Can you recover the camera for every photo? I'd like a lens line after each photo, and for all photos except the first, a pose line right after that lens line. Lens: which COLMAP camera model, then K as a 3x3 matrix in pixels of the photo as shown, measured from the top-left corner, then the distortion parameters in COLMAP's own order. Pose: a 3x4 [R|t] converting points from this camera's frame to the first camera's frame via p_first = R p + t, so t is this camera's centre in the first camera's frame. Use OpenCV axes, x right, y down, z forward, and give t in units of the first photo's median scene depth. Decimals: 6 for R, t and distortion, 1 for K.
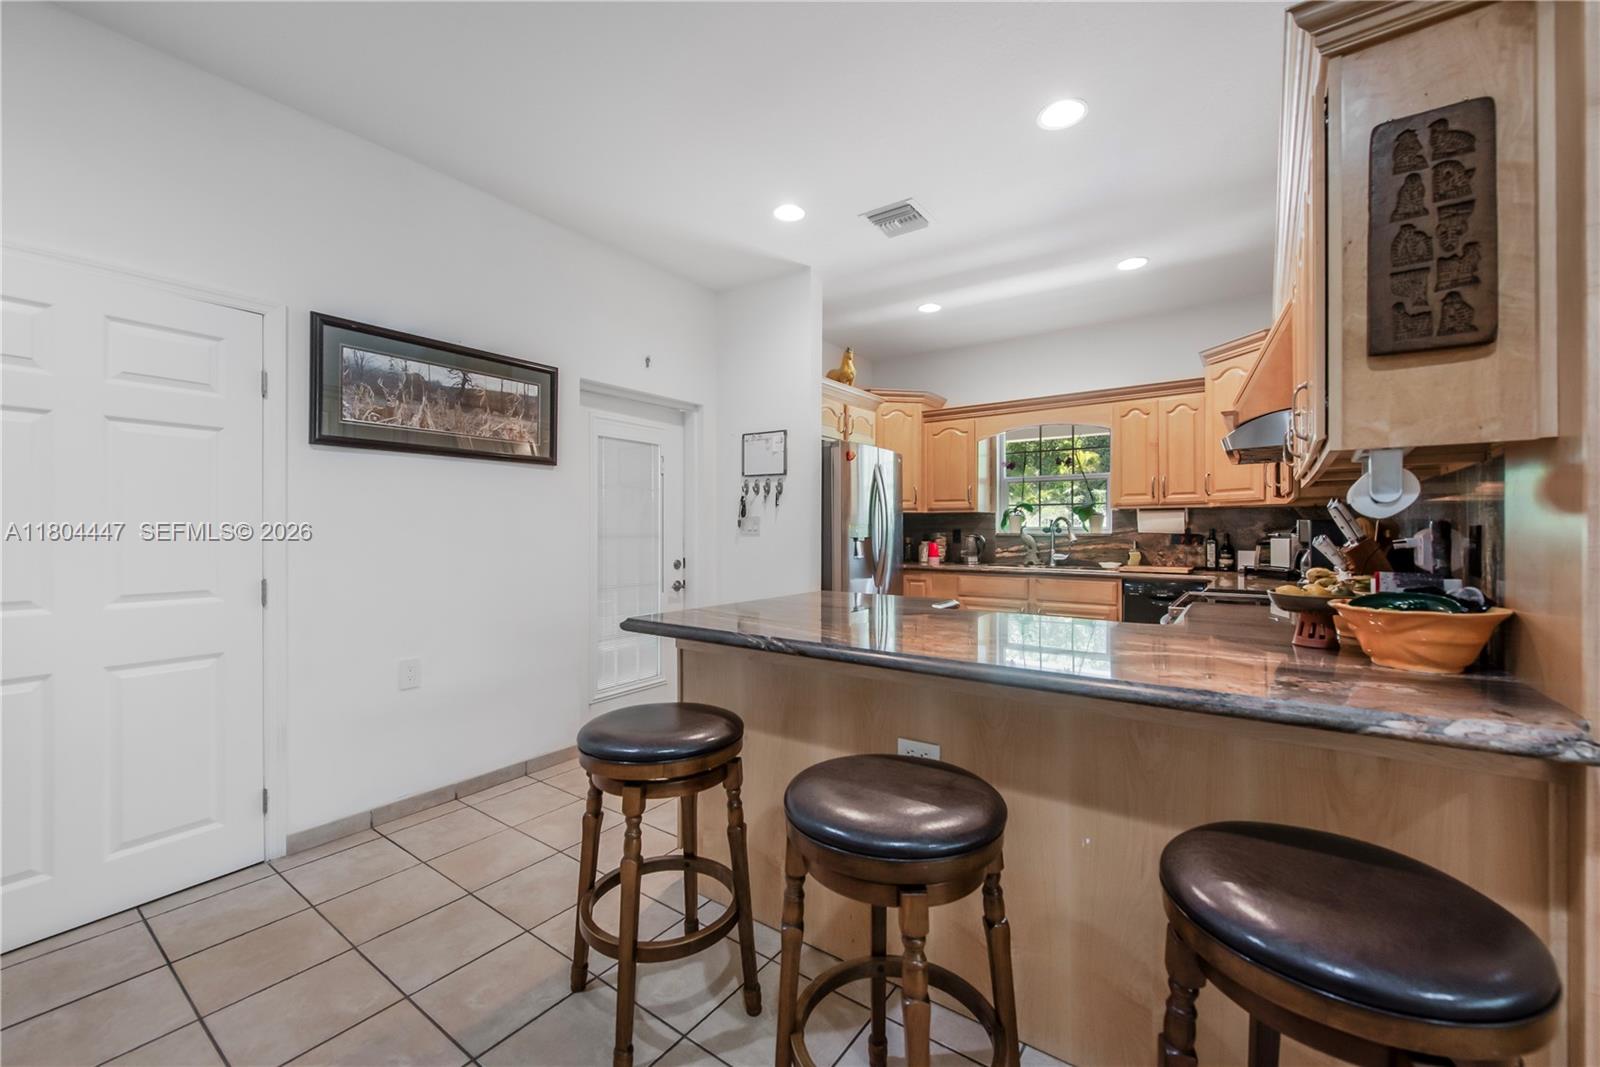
lens RADIAL K [[637.3, 0, 800.6], [0, 637.3, 529.0], [0, 0, 1]] dist [0.002393, 0.000222]
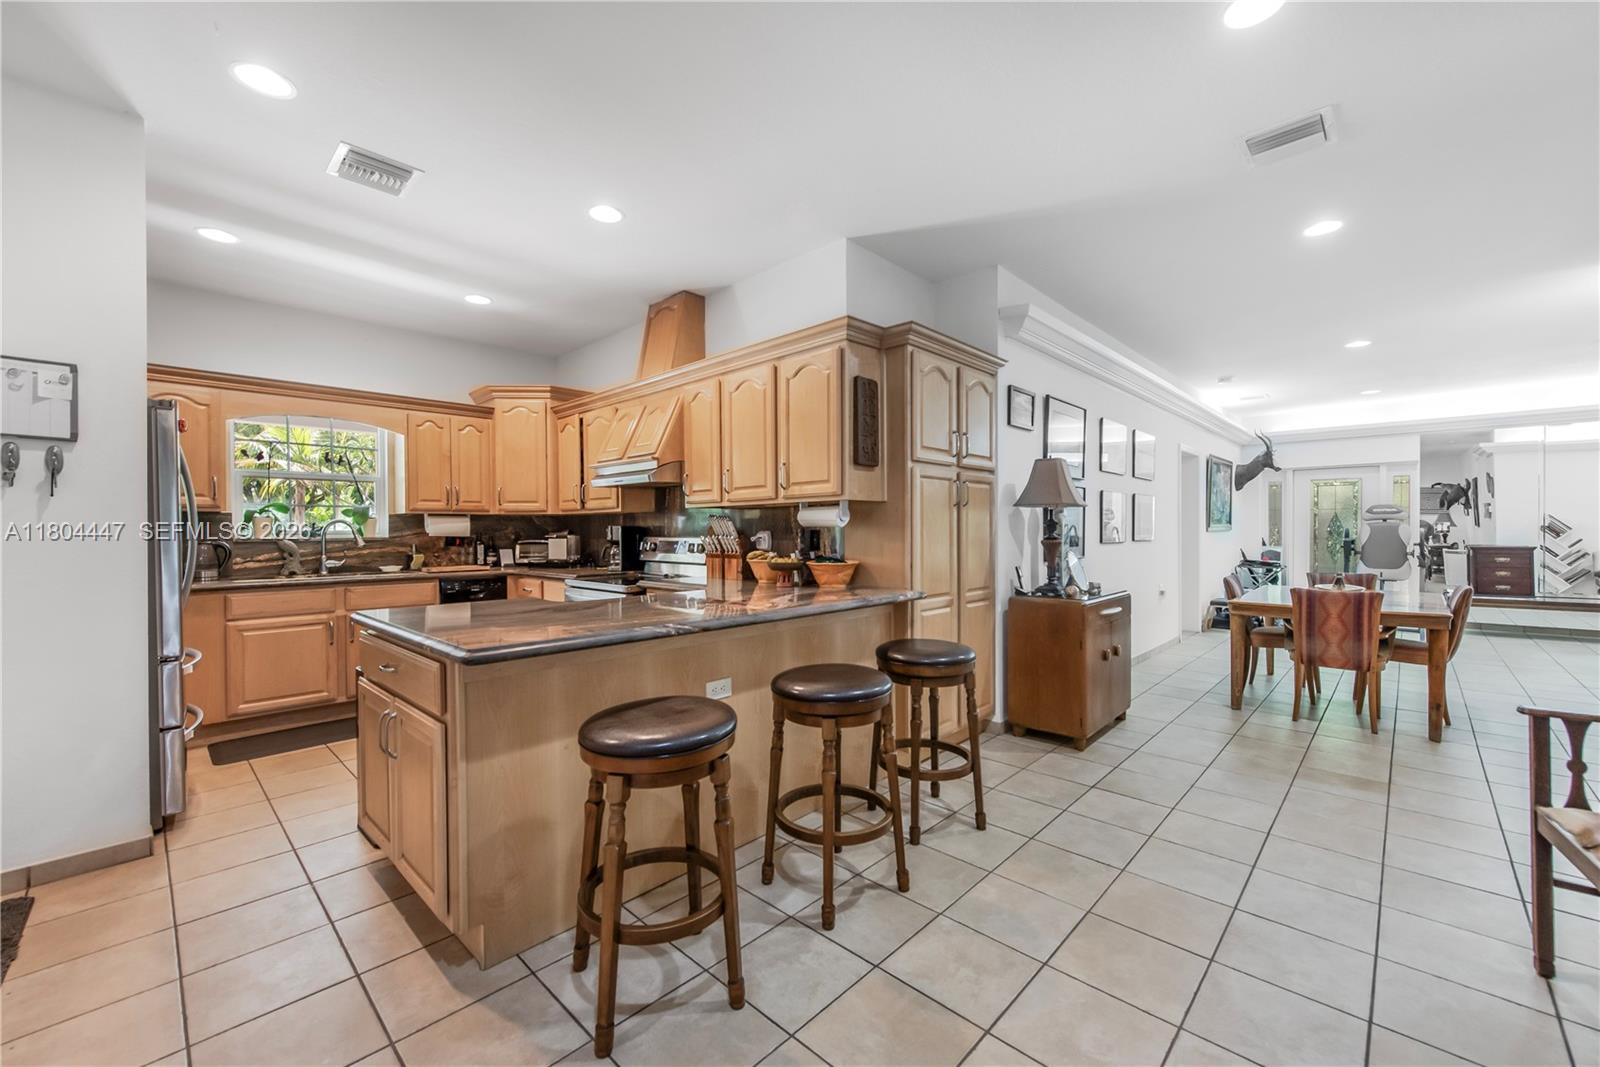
lens RADIAL K [[637.3, 0, 799.9], [0, 637.3, 534.4], [0, 0, 1]] dist [0.002393, 0.000222]
pose [[0.139526, -0.006902, 0.990194, -0.441548], [0.004657, 0.999969, 0.006314, -0.000809], [-0.990207, 0.003731, 0.139554, 0.226894]]
